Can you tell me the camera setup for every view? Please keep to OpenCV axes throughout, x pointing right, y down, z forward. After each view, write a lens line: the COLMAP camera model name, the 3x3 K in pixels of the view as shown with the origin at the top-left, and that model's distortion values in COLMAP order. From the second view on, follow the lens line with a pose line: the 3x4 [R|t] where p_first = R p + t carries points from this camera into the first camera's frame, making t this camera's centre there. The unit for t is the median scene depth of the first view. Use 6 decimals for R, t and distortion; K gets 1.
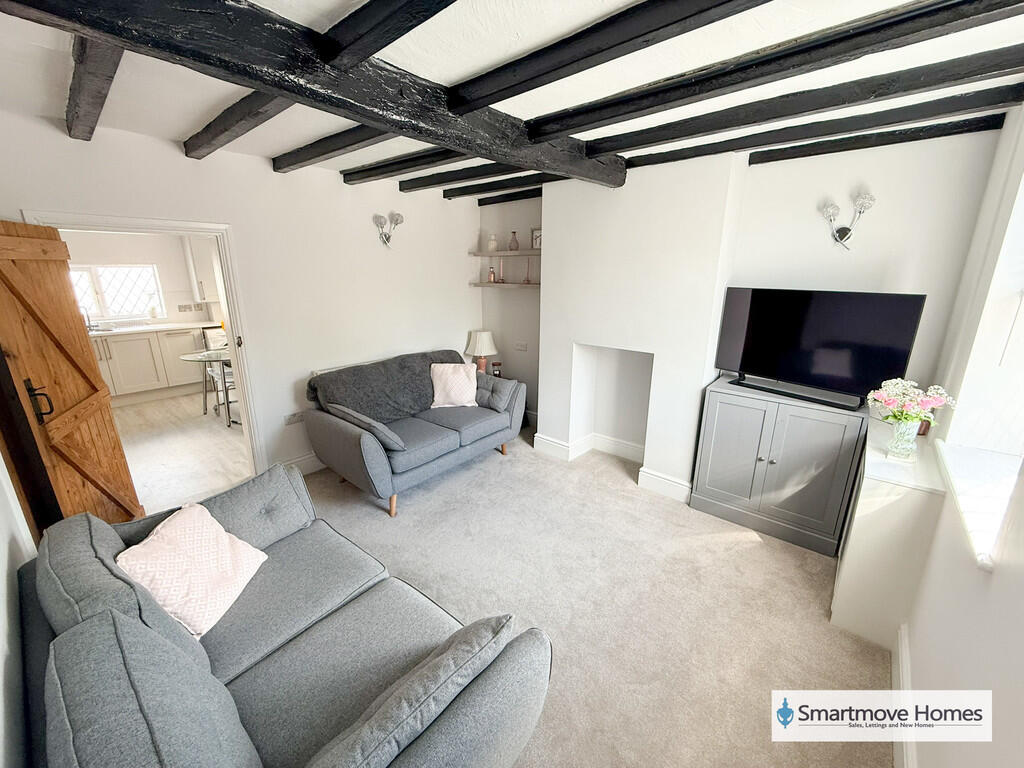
lens RADIAL K [[412.7, 0, 512.1], [0, 412.7, 384.3], [0, 0, 1]] dist [0.001400, 0.000100]
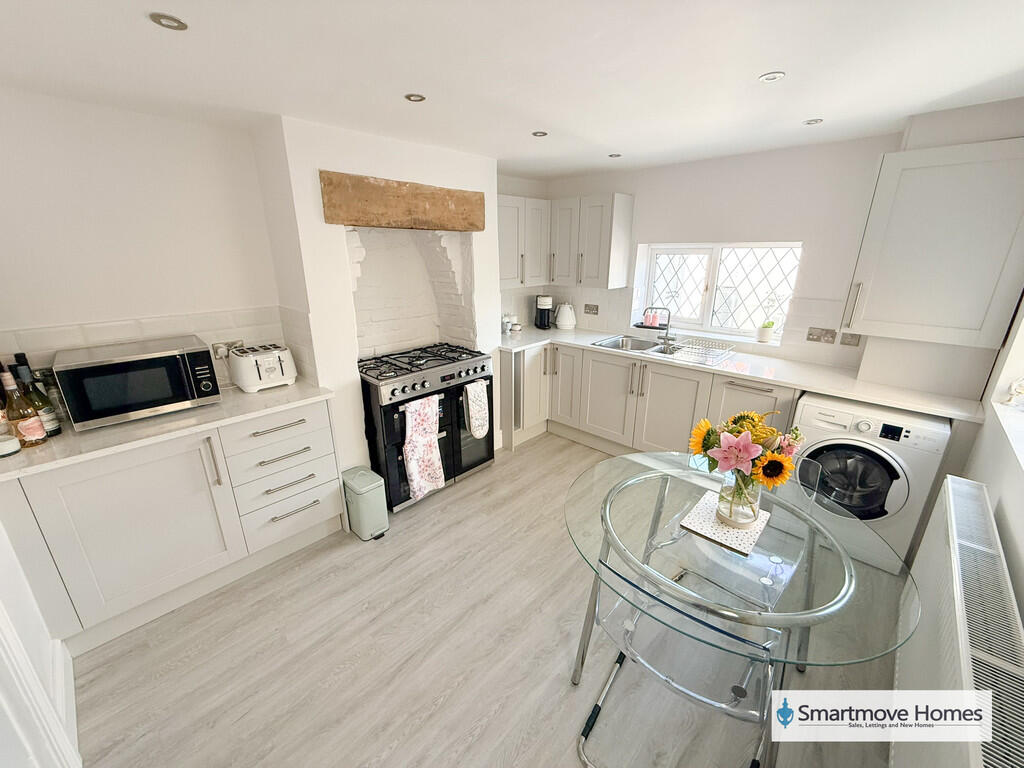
lens RADIAL K [[412.7, 0, 511.1], [0, 412.7, 382.3], [0, 0, 1]] dist [0.001400, 0.000100]
pose [[-0.050223, 0.306694, -0.950482, -0.325884], [-0.267435, 0.912800, 0.308666, -0.193680], [0.962266, 0.269695, 0.036177, 0.685679]]
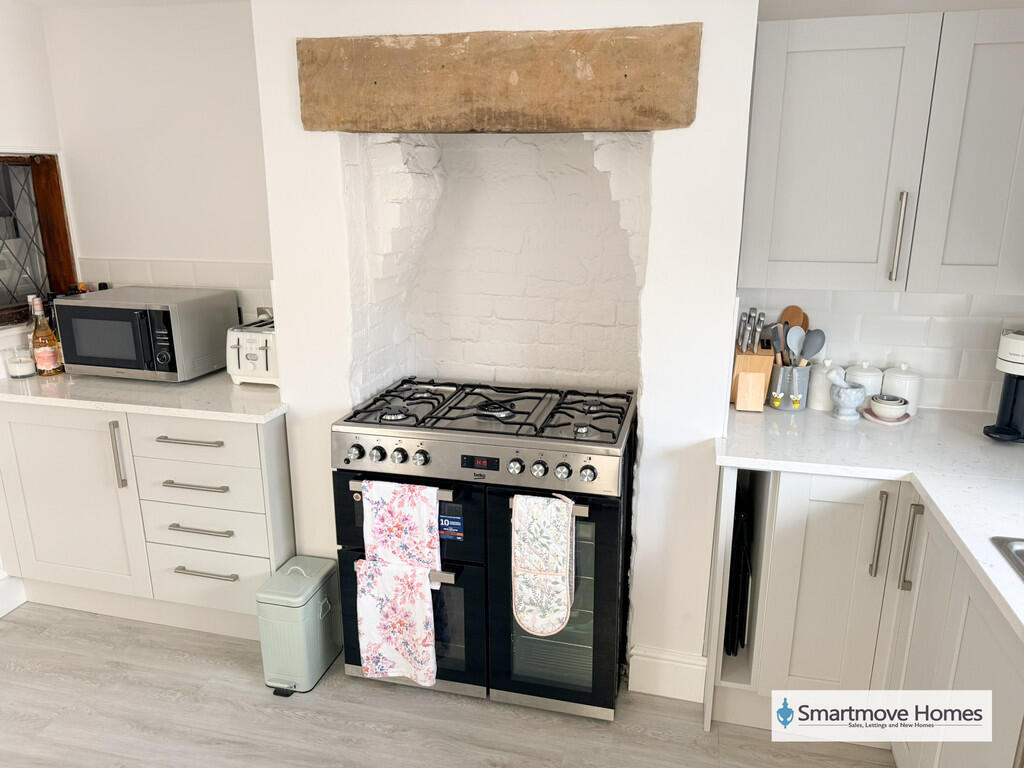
lens RADIAL K [[724.5, 0, 512.4], [0, 724.5, 387.5], [0, 0, 1]] dist [0.012283, -0.001597]
pose [[-0.895798, 0.108519, -0.431010, -0.875303], [-0.124736, 0.869382, 0.478139, -0.281688], [0.426599, 0.482078, -0.765254, 1.068202]]
